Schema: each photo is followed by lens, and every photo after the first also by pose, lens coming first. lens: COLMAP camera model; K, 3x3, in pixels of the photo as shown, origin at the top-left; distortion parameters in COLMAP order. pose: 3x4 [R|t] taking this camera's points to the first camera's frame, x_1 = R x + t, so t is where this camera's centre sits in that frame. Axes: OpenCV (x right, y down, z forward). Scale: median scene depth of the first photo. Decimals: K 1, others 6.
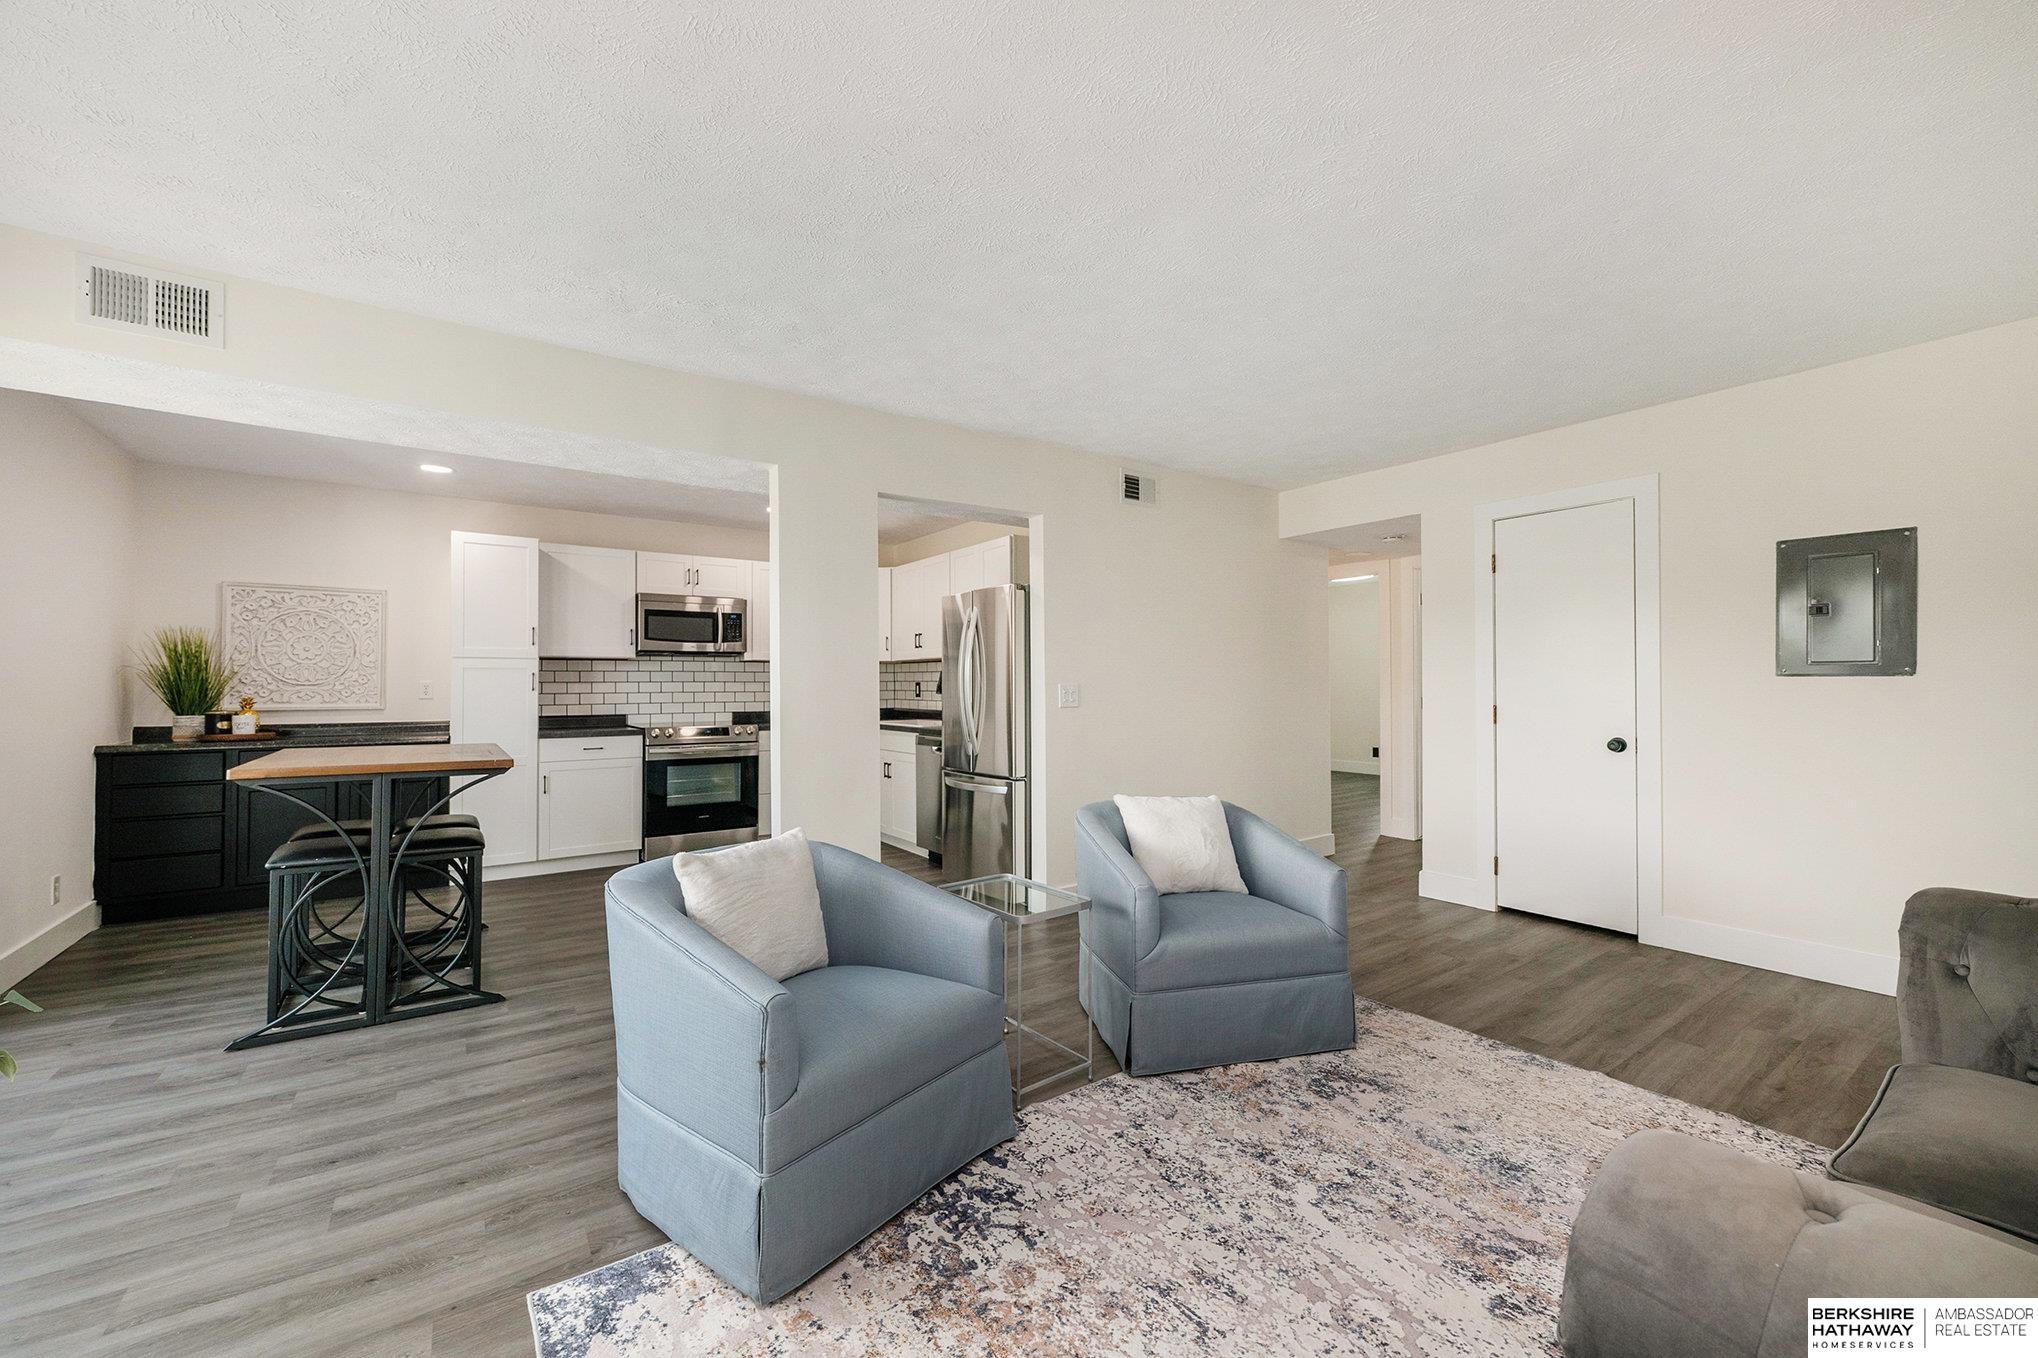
lens RADIAL K [[809.1, 0, 1001.5], [0, 809.1, 664.3], [0, 0, 1]] dist [0.002755, -0.000397]
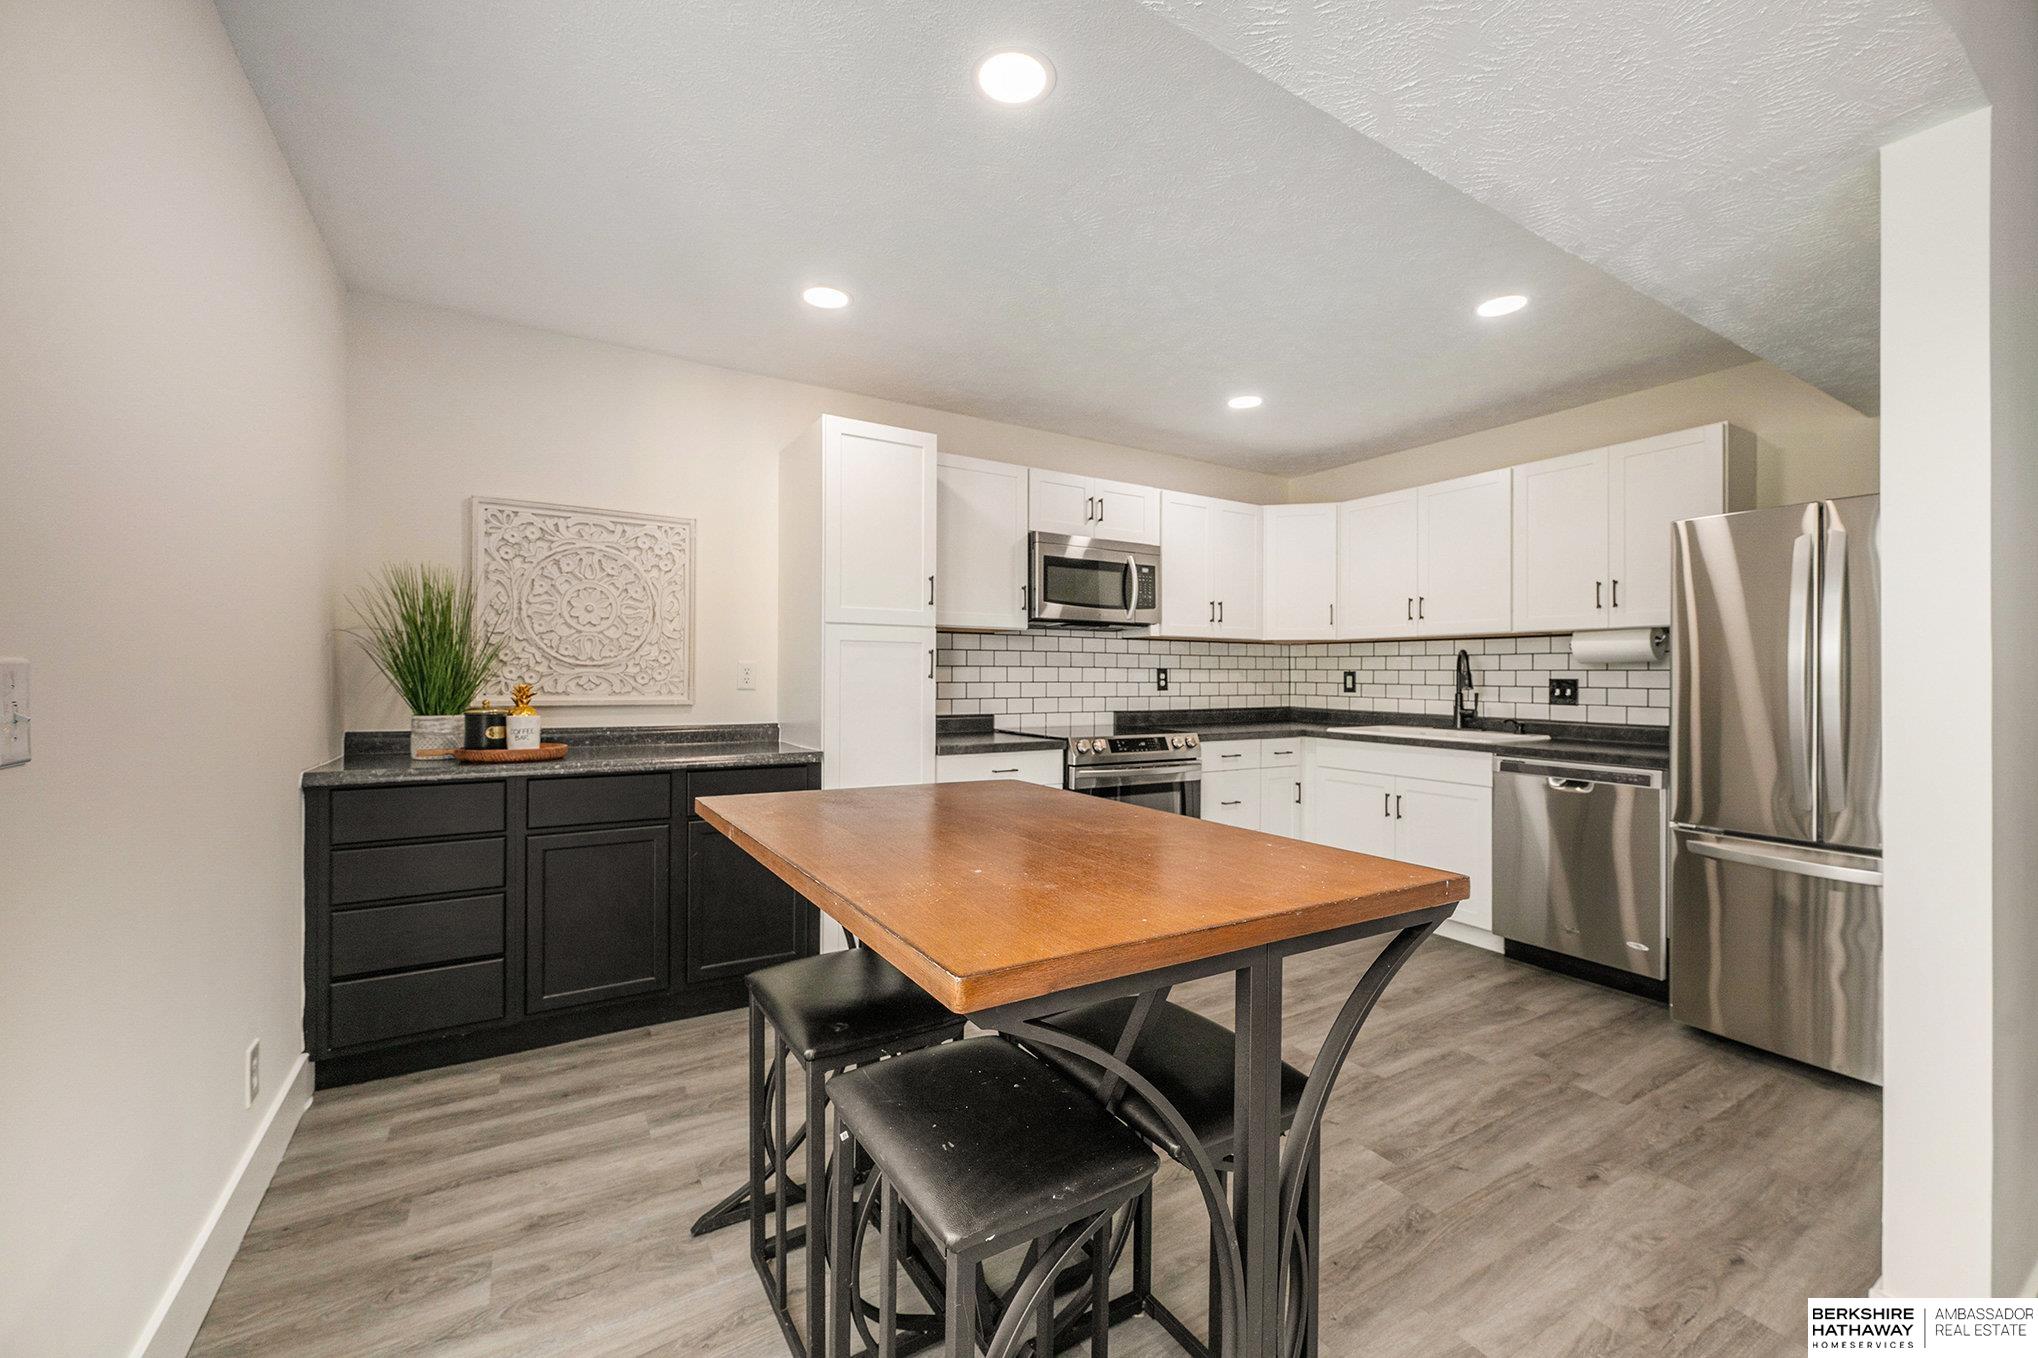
lens RADIAL K [[809.1, 0, 989.6], [0, 809.1, 659.9], [0, 0, 1]] dist [0.002755, -0.000397]
pose [[0.998367, 0.010999, -0.056050, -0.471685], [-0.010354, 0.999877, 0.011791, 0.009524], [0.056173, -0.011192, 0.998358, 0.361049]]
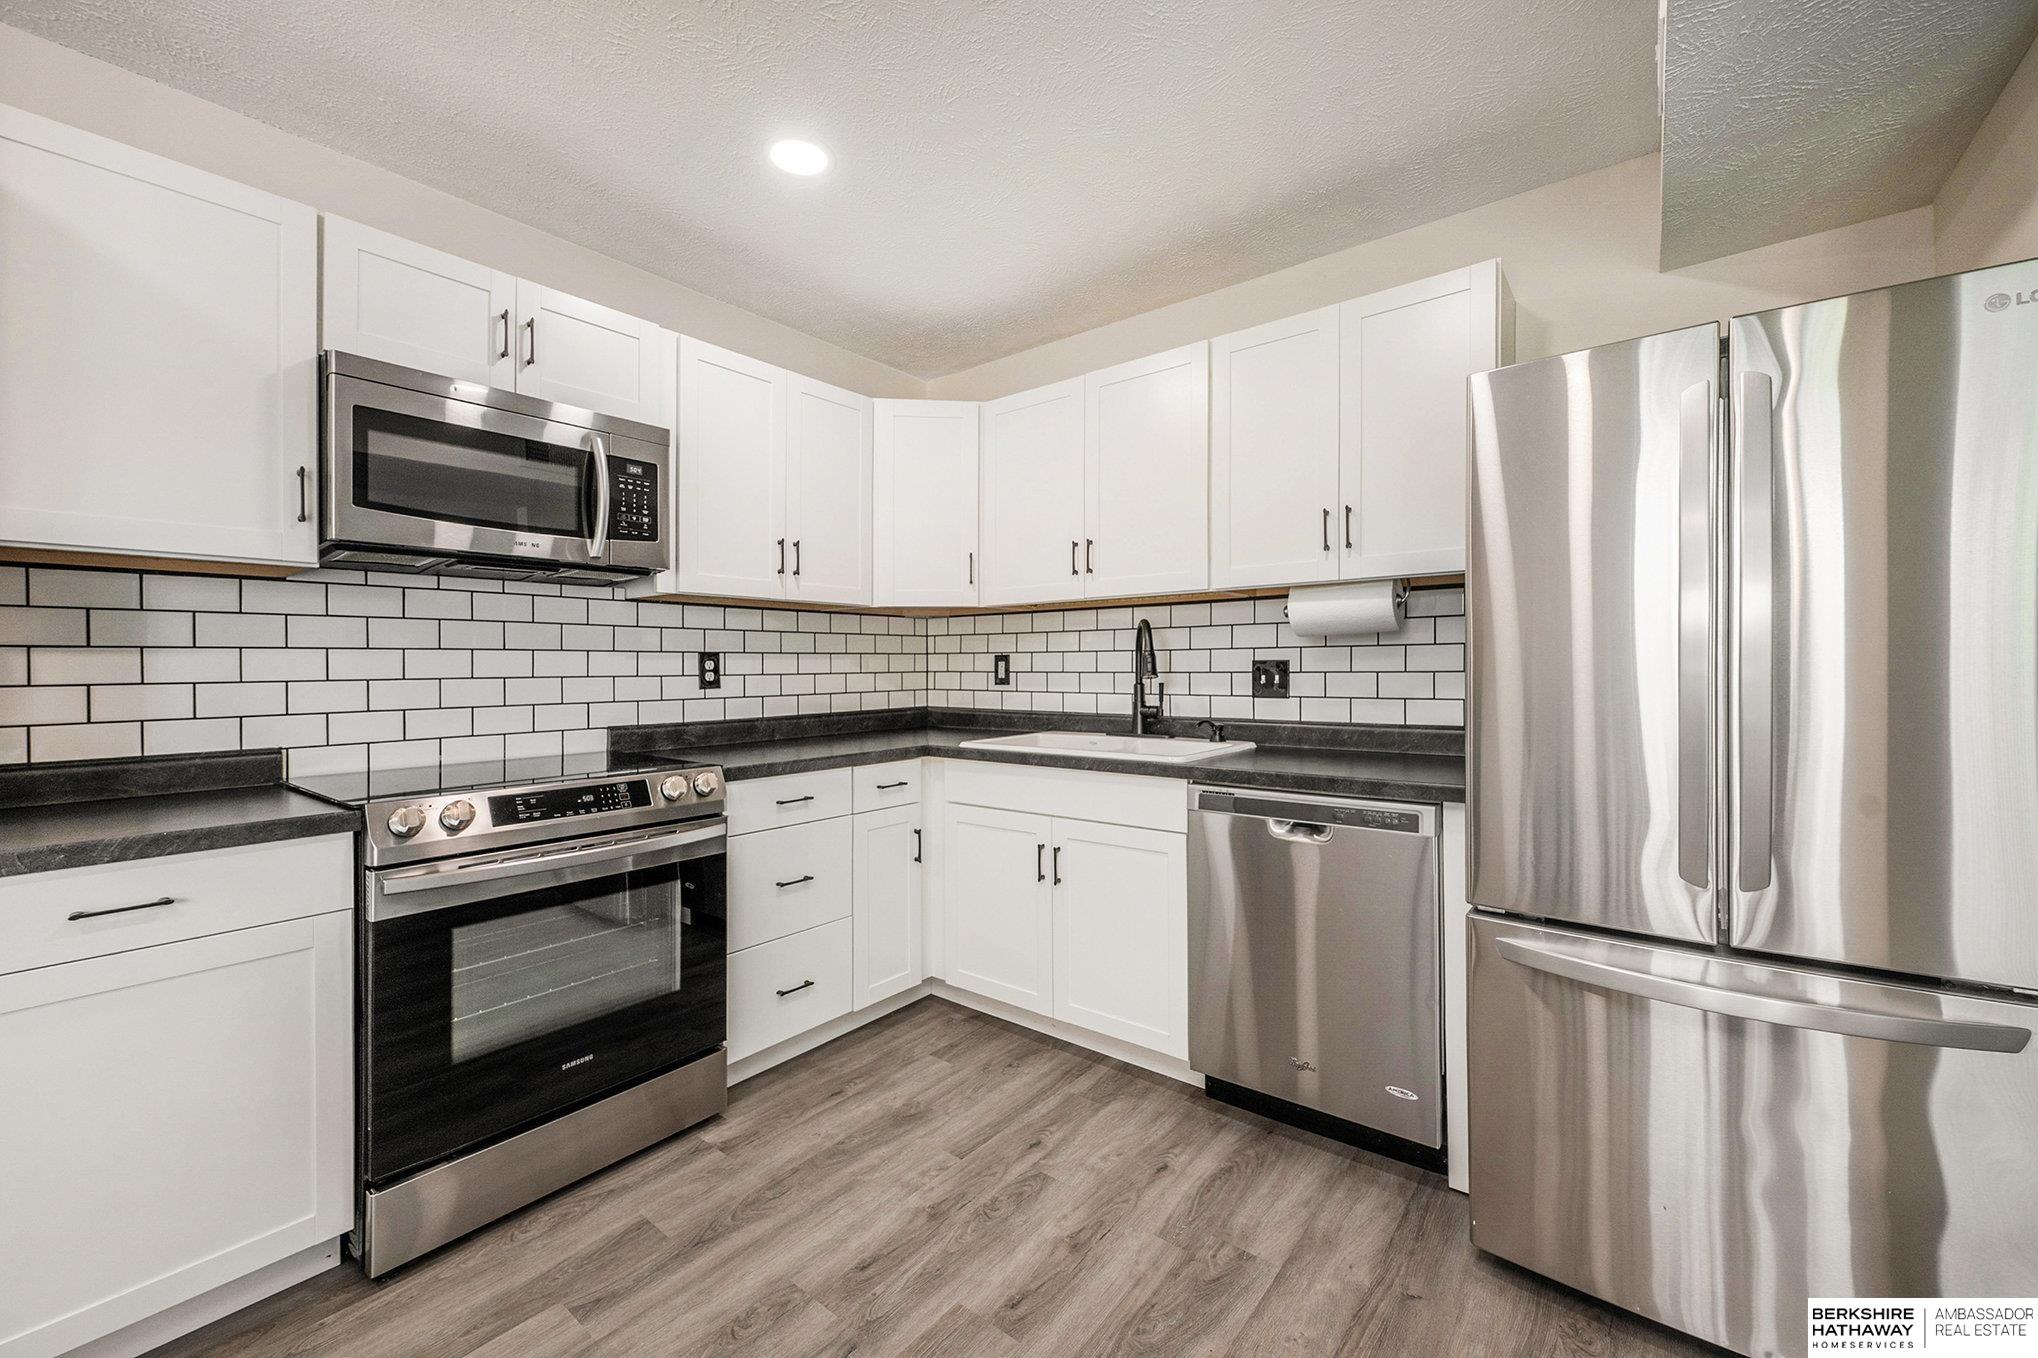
lens RADIAL K [[809.1, 0, 992.1], [0, 809.1, 662.7], [0, 0, 1]] dist [0.002755, -0.000397]
pose [[0.957234, -0.000773, 0.289313, -0.315844], [-0.005562, 0.999762, 0.021072, 0.021379], [-0.289261, -0.021780, 0.957003, 0.673101]]
